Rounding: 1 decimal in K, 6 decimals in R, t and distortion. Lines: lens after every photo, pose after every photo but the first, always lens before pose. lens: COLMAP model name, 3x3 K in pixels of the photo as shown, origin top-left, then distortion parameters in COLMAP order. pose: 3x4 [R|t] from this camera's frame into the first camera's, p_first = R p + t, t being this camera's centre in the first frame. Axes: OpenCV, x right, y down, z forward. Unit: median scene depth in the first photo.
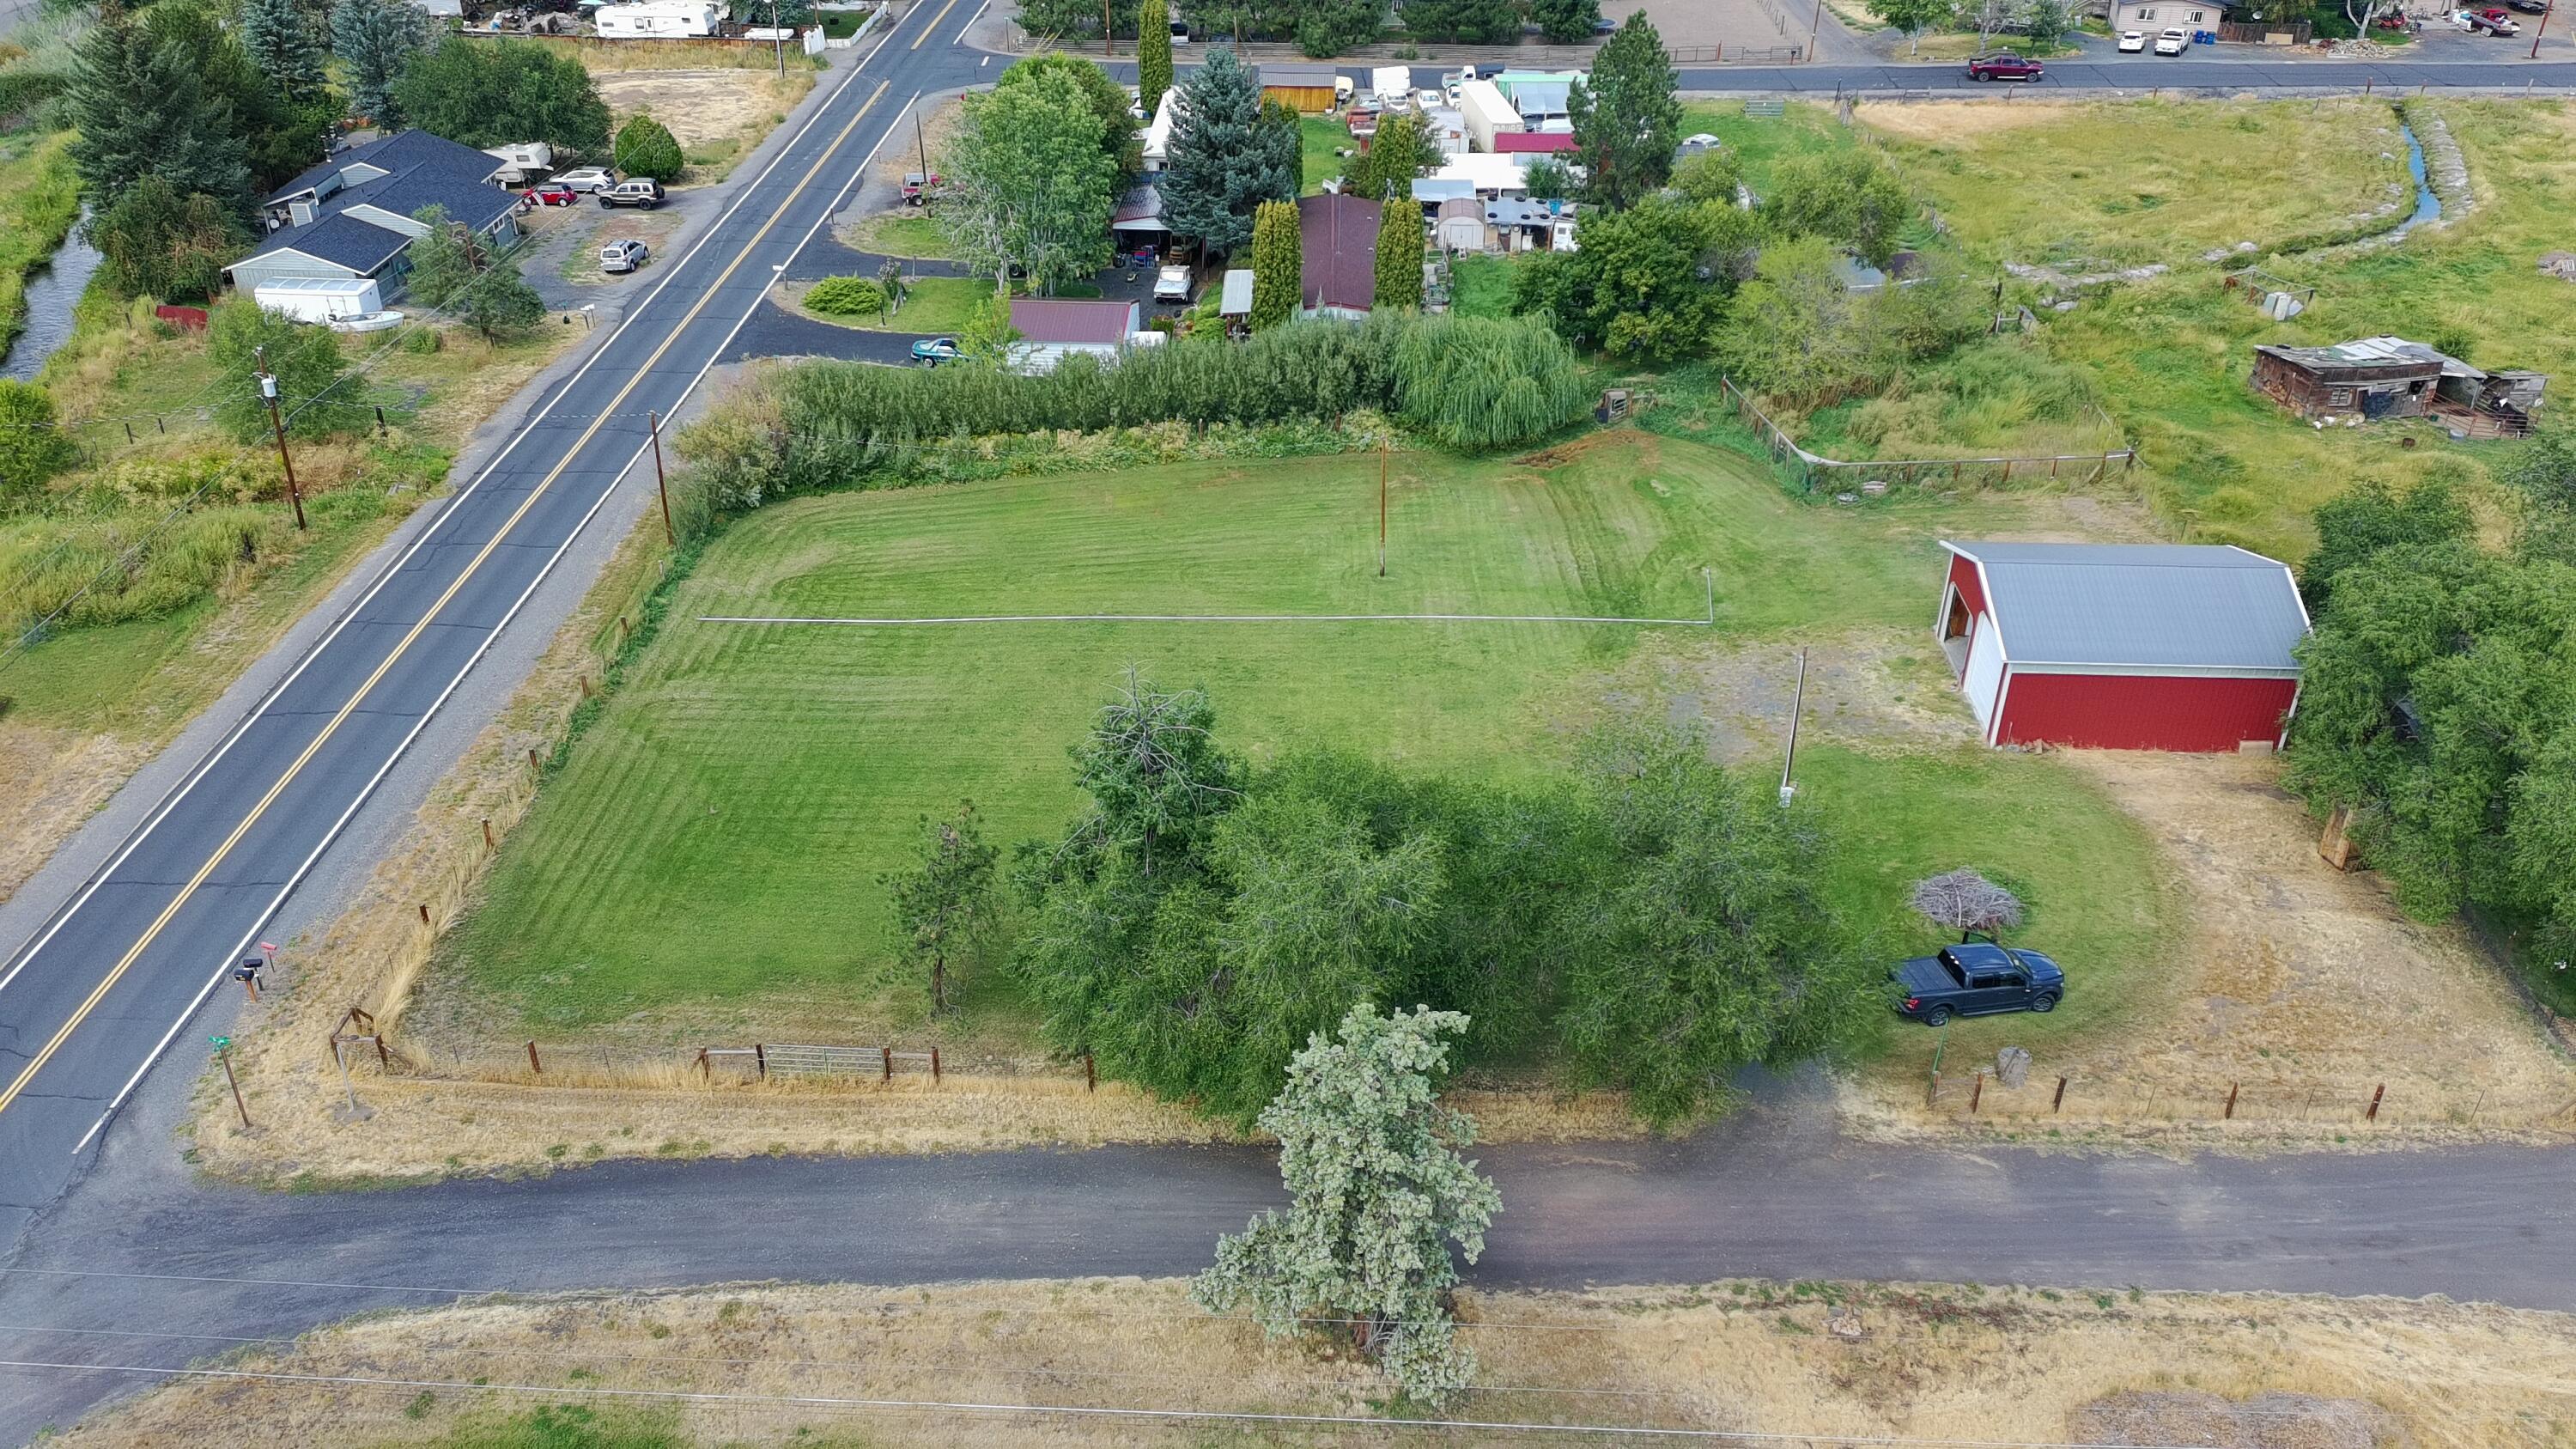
lens RADIAL K [[1971.2, 0, 1288.0], [0, 1971.2, 724.5], [0, 0, 1]] dist [0.087731, -0.081739]
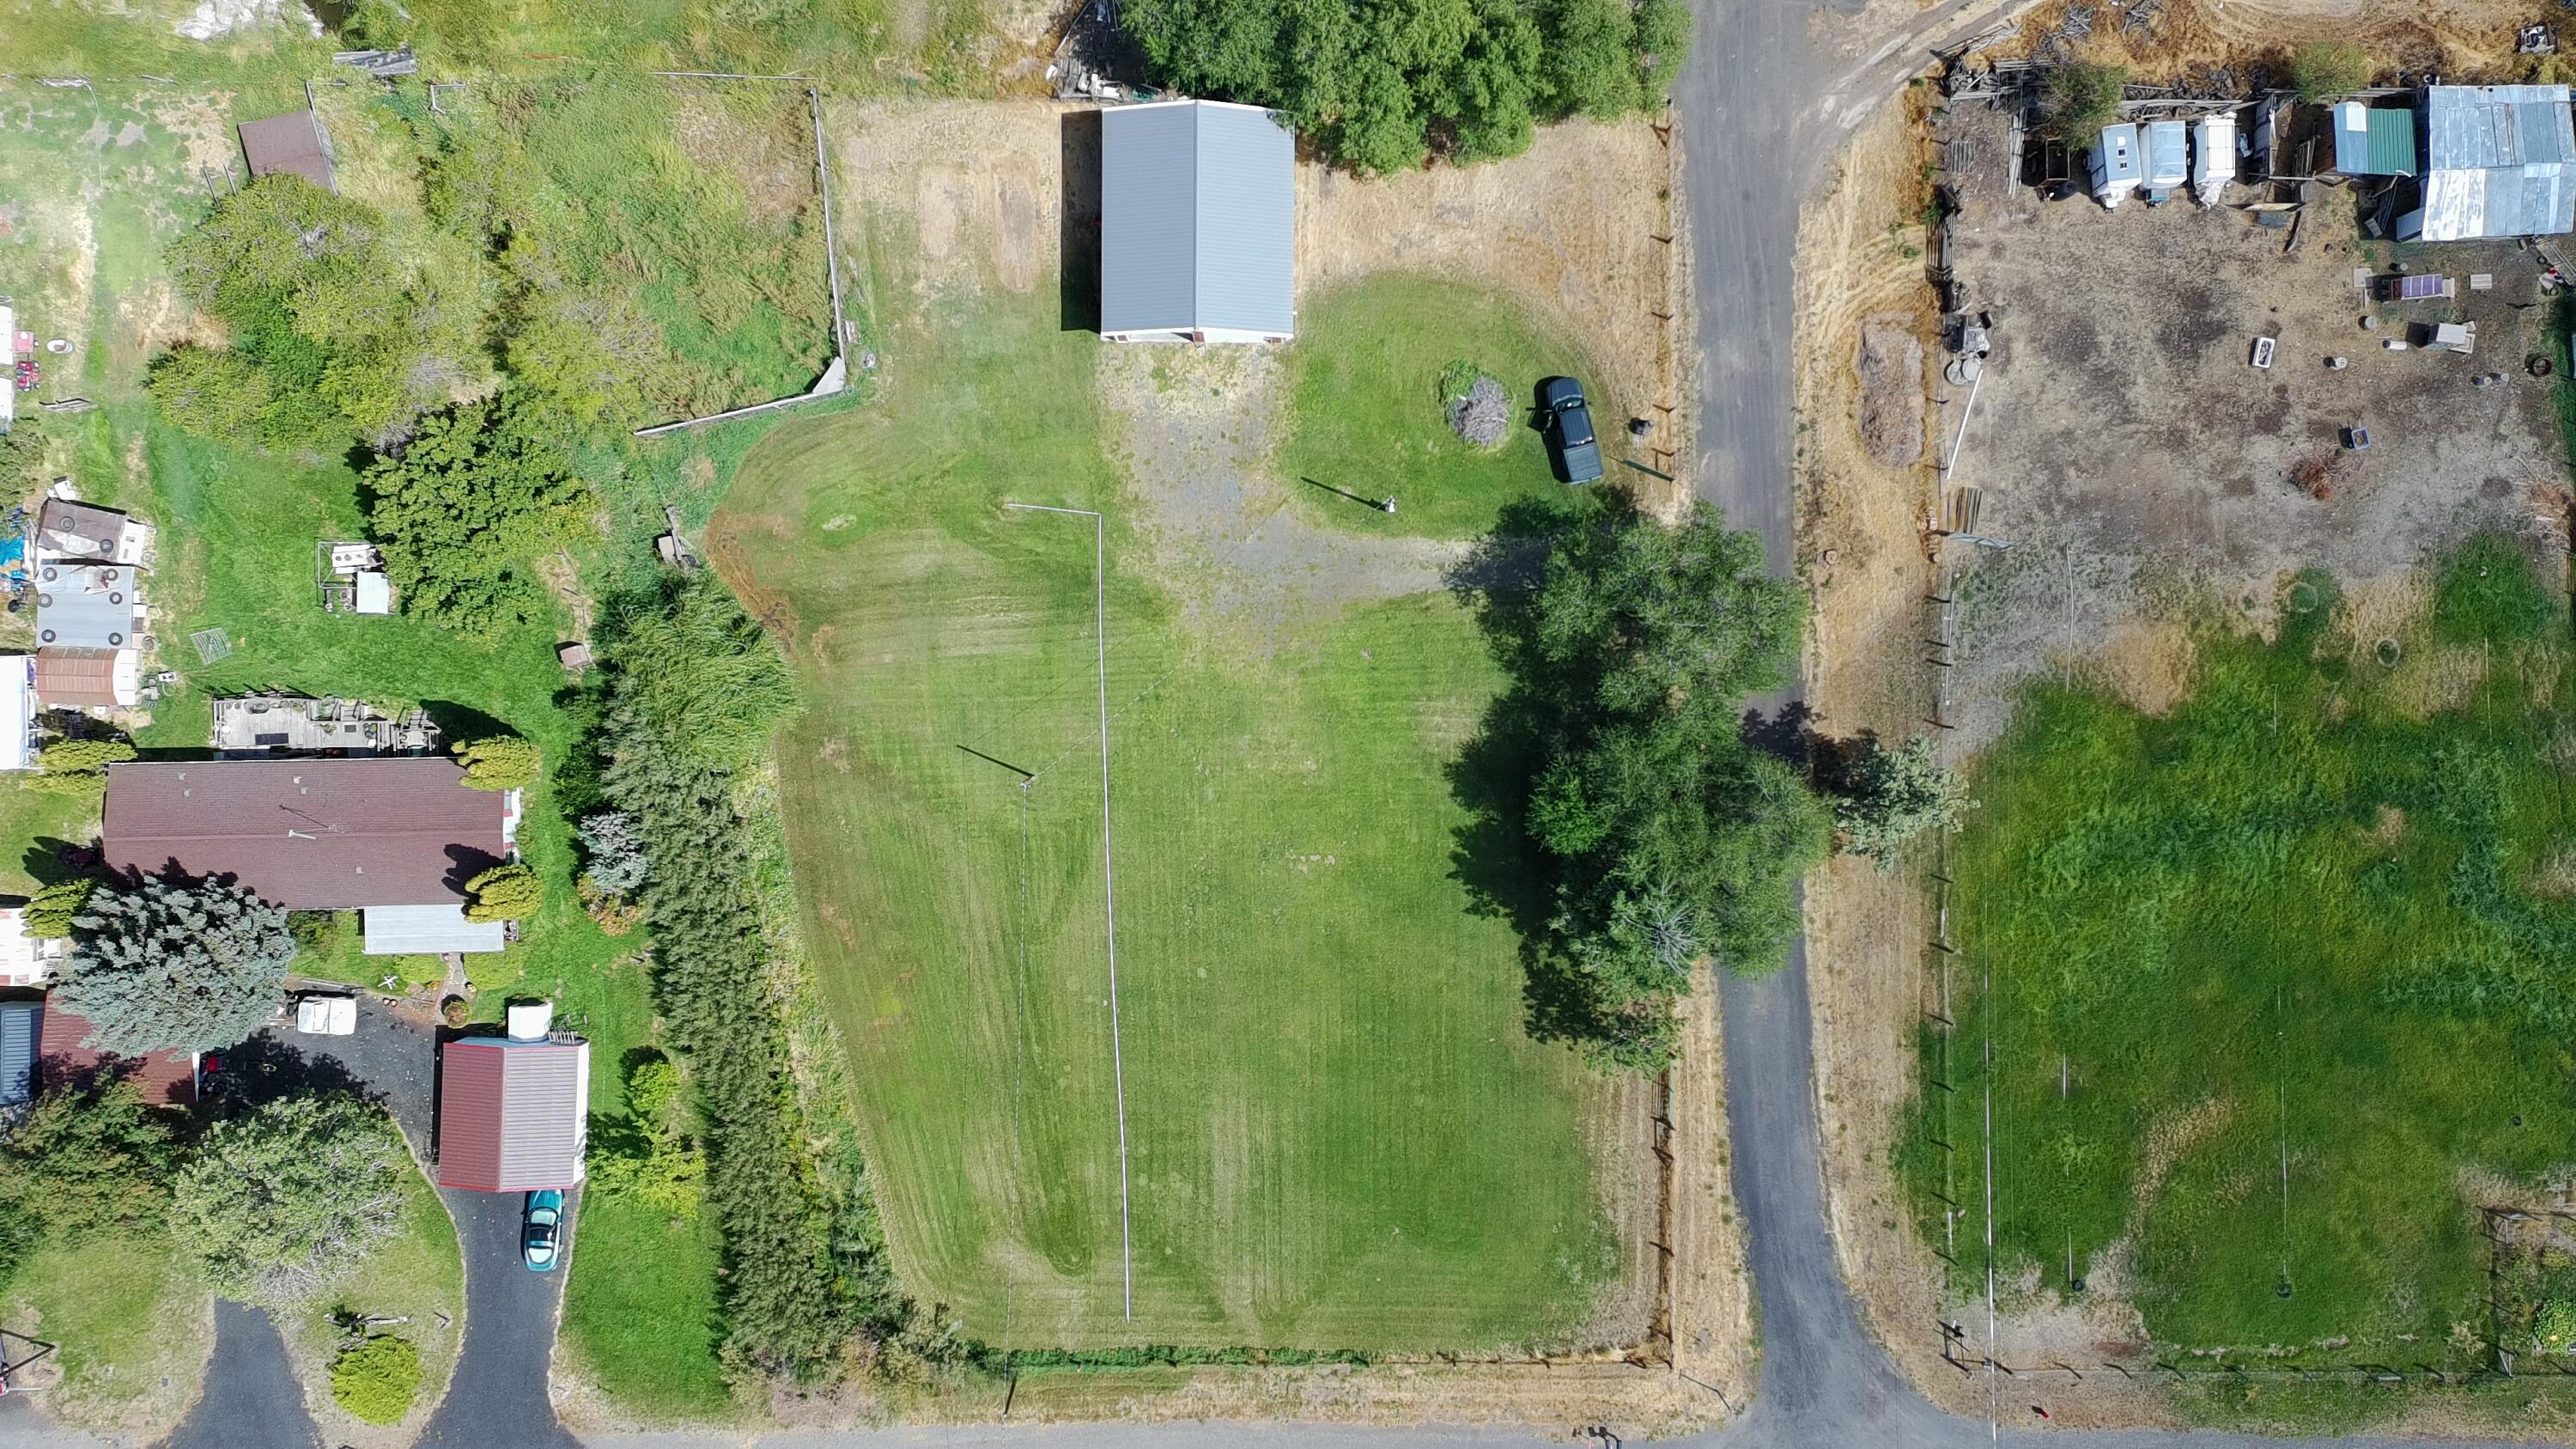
lens RADIAL K [[1971.2, 0, 1288.0], [0, 1971.2, 724.5], [0, 0, 1]] dist [0.087731, -0.081739]
pose [[-0.036213, -0.999171, -0.018580, 0.109814], [0.521437, -0.034752, 0.852582, -1.168303], [-0.852521, 0.021186, 0.522264, 0.270436]]
